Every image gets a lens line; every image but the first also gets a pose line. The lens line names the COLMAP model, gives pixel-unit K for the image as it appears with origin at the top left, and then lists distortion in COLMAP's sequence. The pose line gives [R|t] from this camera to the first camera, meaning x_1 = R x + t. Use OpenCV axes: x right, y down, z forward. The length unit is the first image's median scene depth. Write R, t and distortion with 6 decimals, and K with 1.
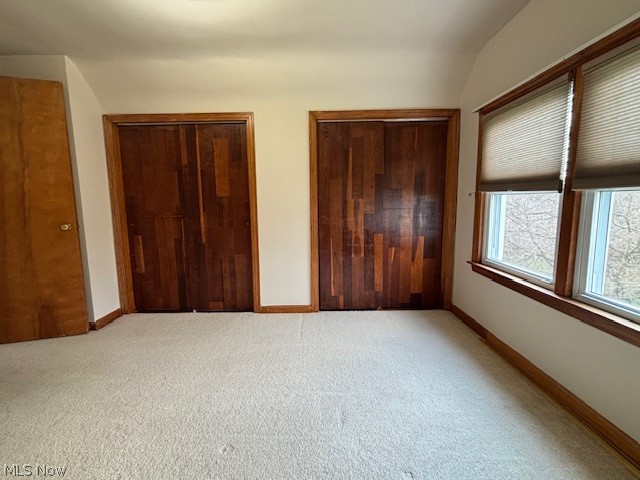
lens RADIAL K [[292.2, 0, 320.0], [0, 292.2, 240.0], [0, 0, 1]] dist [-0.000336, -0.000029]
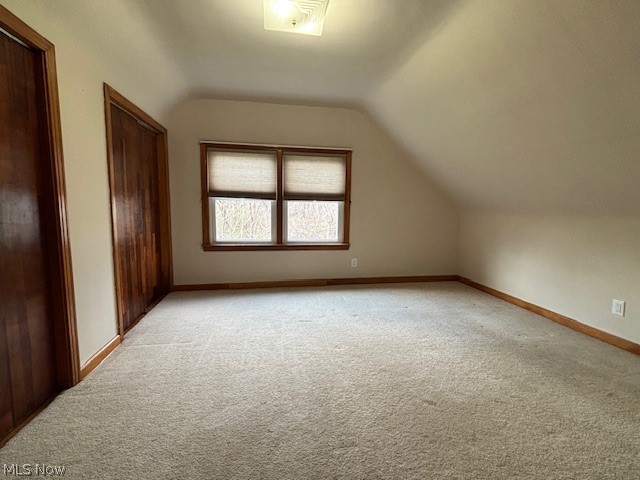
lens RADIAL K [[292.2, 0, 320.0], [0, 292.2, 240.0], [0, 0, 1]] dist [-0.000336, -0.000029]
pose [[-0.169368, -0.111537, 0.979221, -1.100234], [0.110098, 0.985215, 0.131262, -0.085000], [-0.979384, 0.130042, -0.154584, 0.728457]]
